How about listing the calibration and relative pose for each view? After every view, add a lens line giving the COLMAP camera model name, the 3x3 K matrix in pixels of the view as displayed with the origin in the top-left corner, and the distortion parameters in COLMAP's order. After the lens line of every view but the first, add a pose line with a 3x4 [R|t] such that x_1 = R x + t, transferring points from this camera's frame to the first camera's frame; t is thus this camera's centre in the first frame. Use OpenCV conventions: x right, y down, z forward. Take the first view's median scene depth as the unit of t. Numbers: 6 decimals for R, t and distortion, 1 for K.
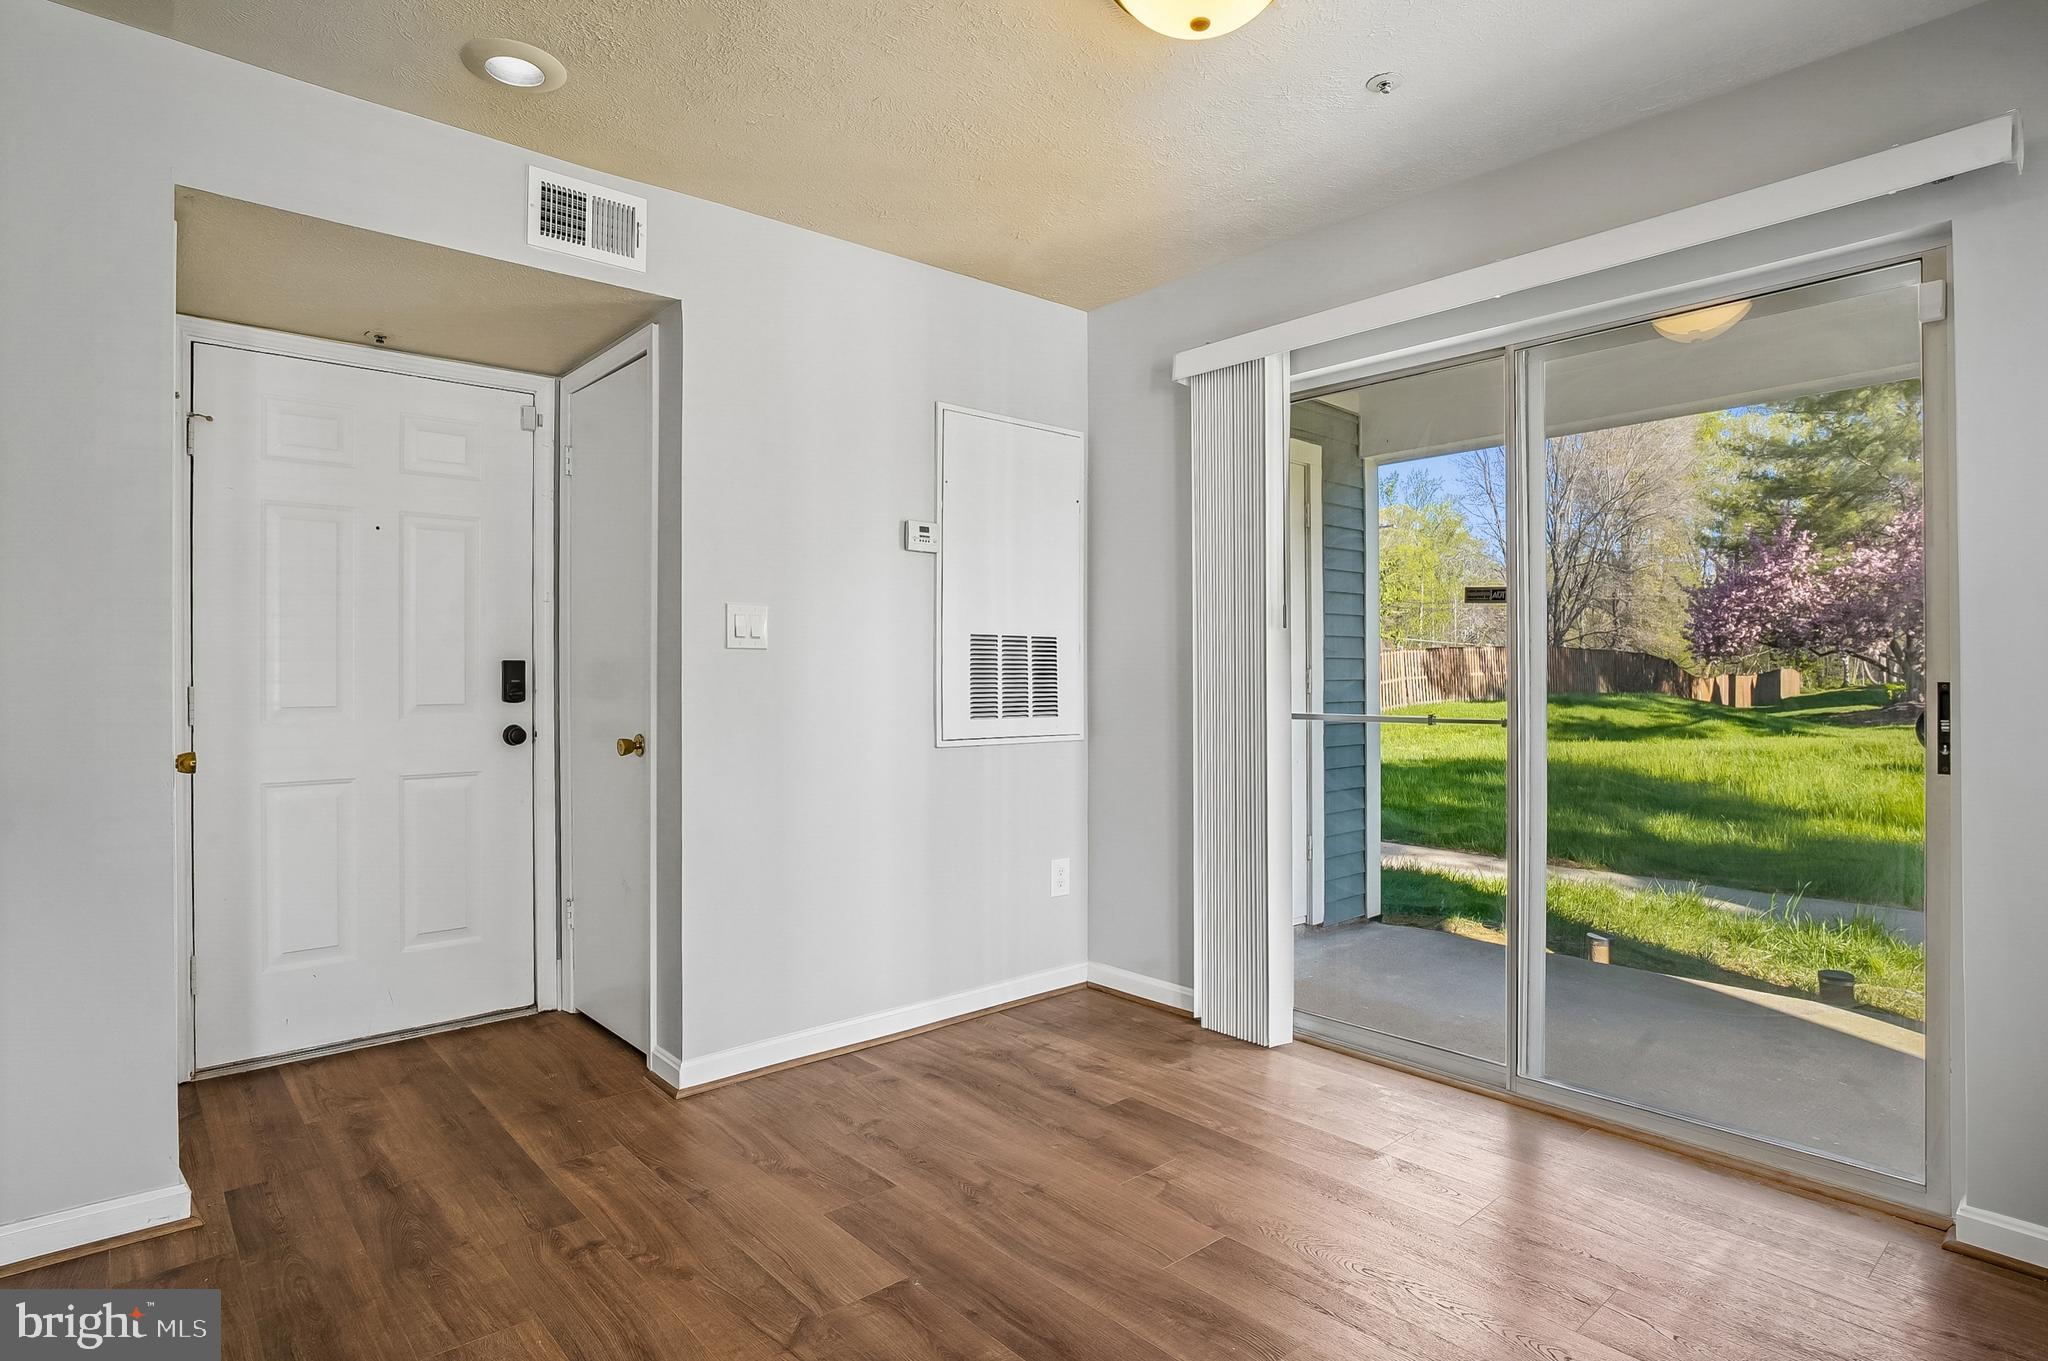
lens RADIAL K [[1090.0, 0, 1002.0], [0, 1090.0, 679.5], [0, 0, 1]] dist [-0.048869, 0.028393]
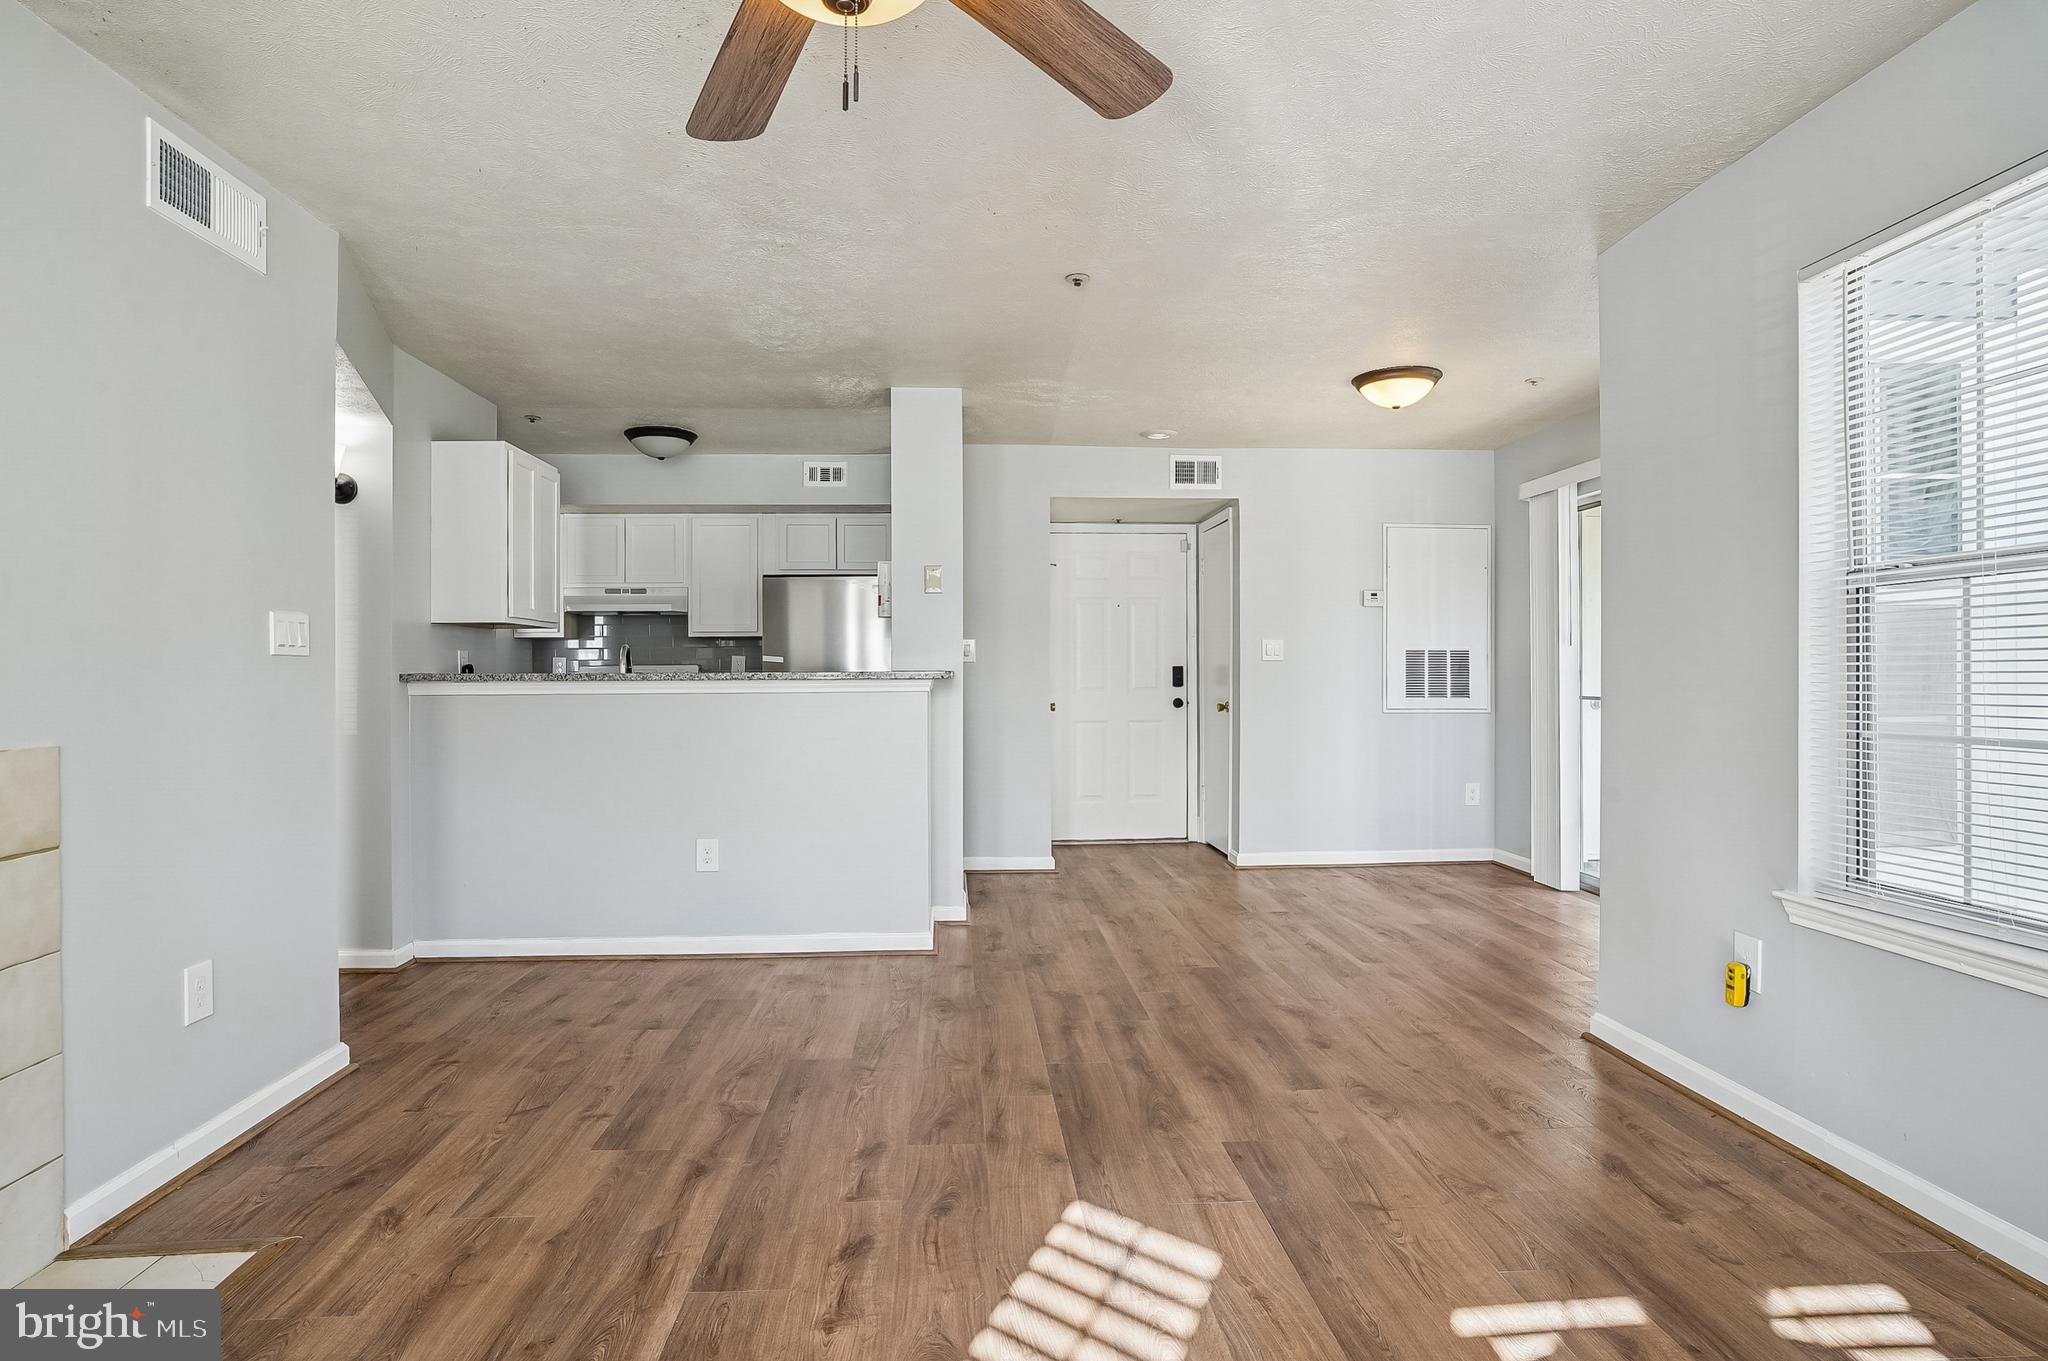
lens RADIAL K [[1076.6, 0, 1008.8], [0, 1076.6, 674.4], [0, 0, 1]] dist [-0.052705, 0.024793]
pose [[0.793411, -0.000162, -0.608687, 0.567555], [-0.001504, 0.999996, -0.002227, 0.003061], [0.608685, 0.002683, 0.793407, -0.860115]]
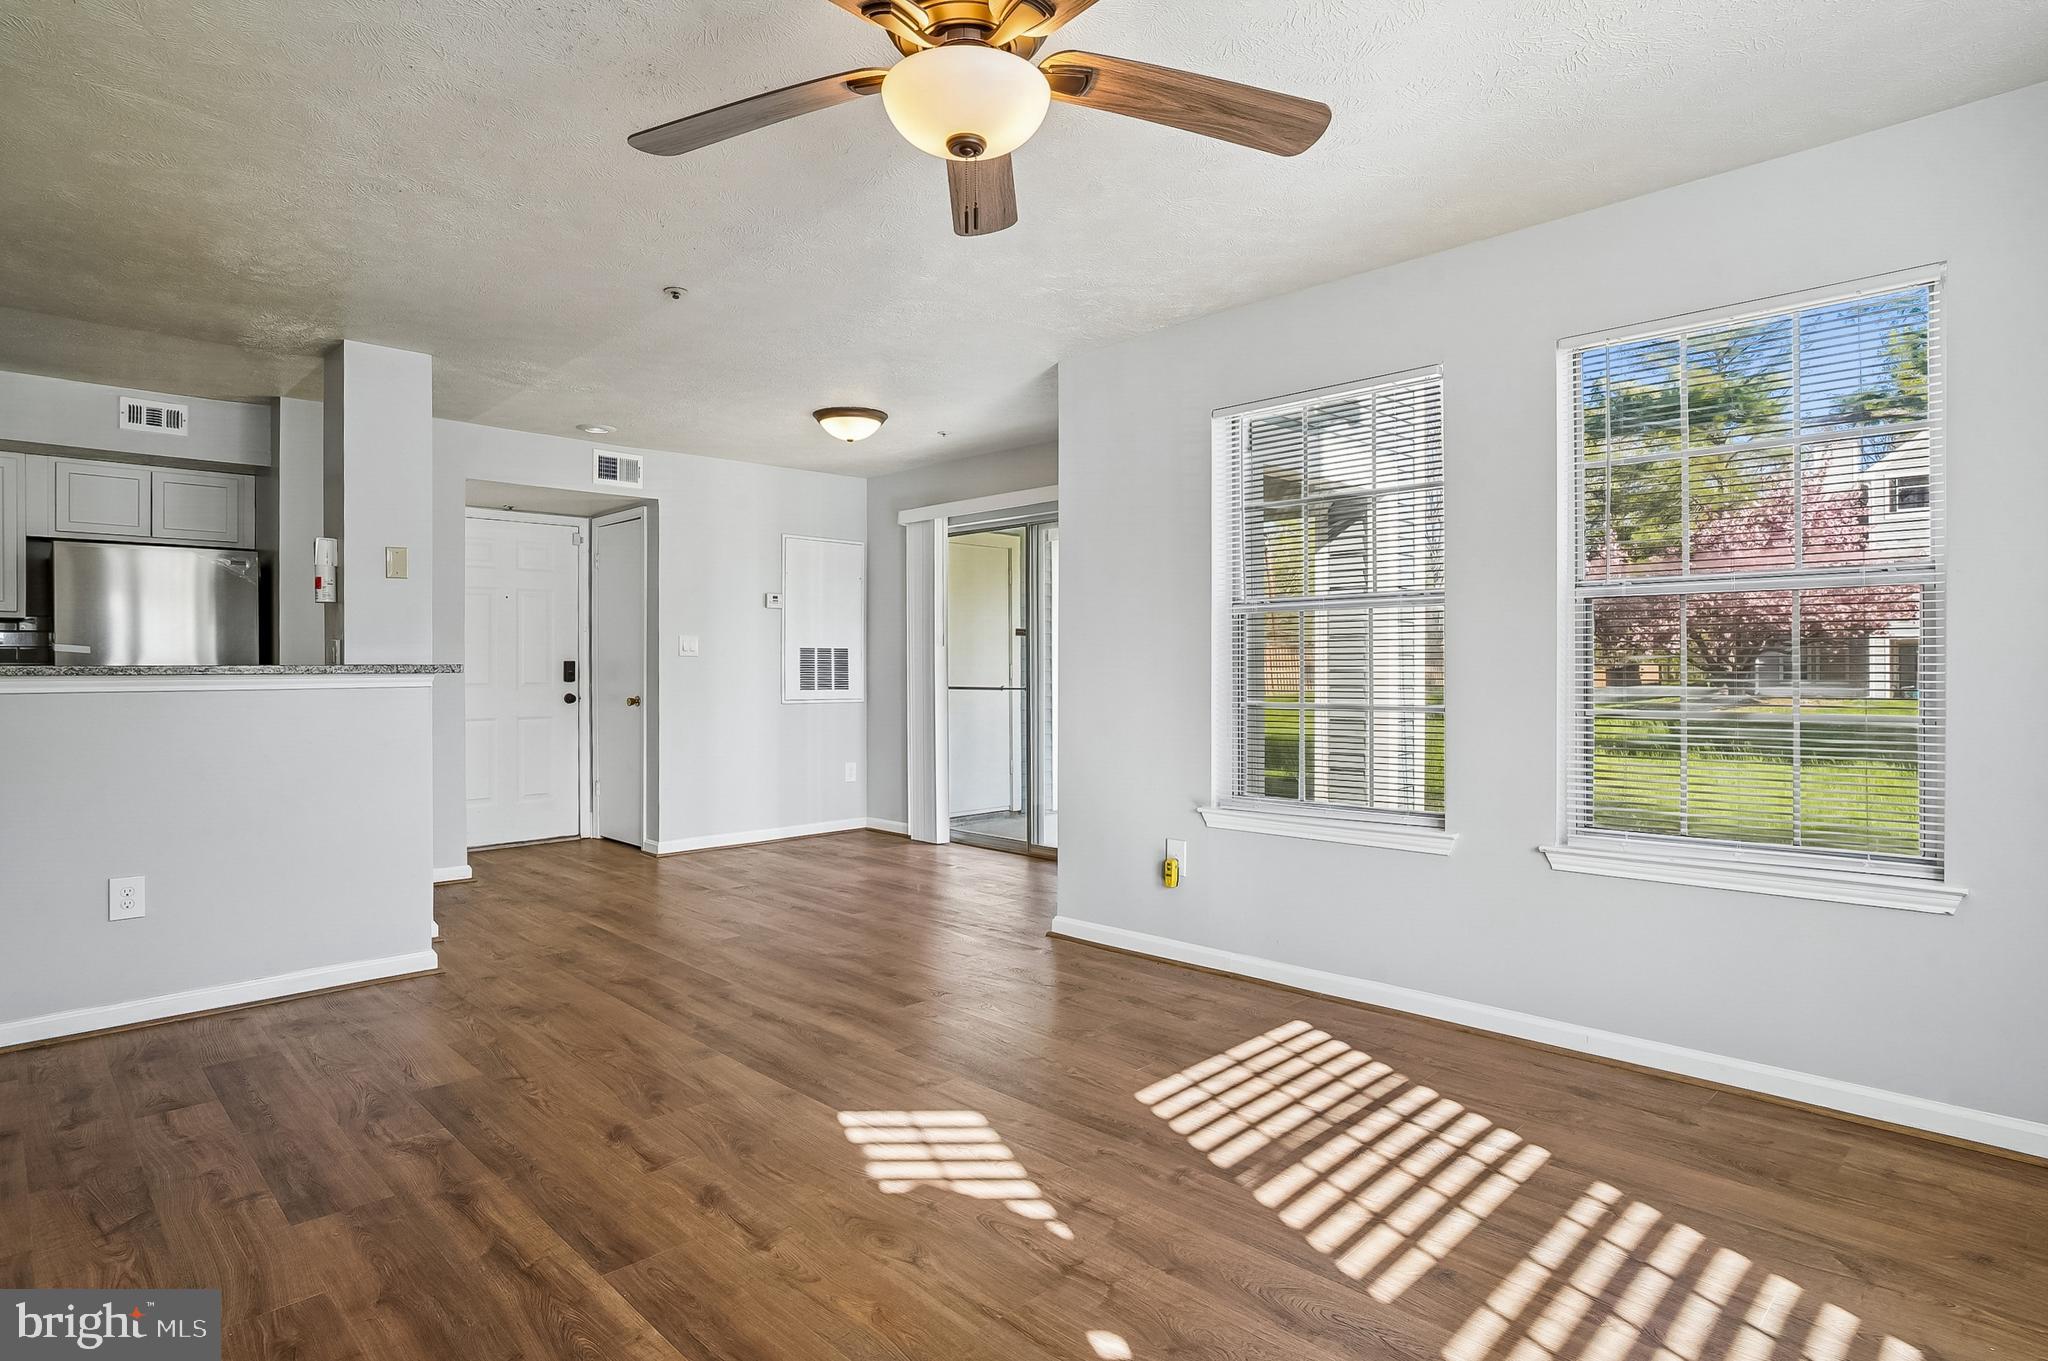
lens RADIAL K [[1083.7, 0, 1014.9], [0, 1083.7, 663.9], [0, 0, 1]] dist [-0.055955, 0.027770]
pose [[0.997824, -0.000730, 0.065929, 0.256879], [0.001370, 0.999953, -0.009650, 0.008668], [-0.065919, 0.009719, 0.997778, -1.116345]]
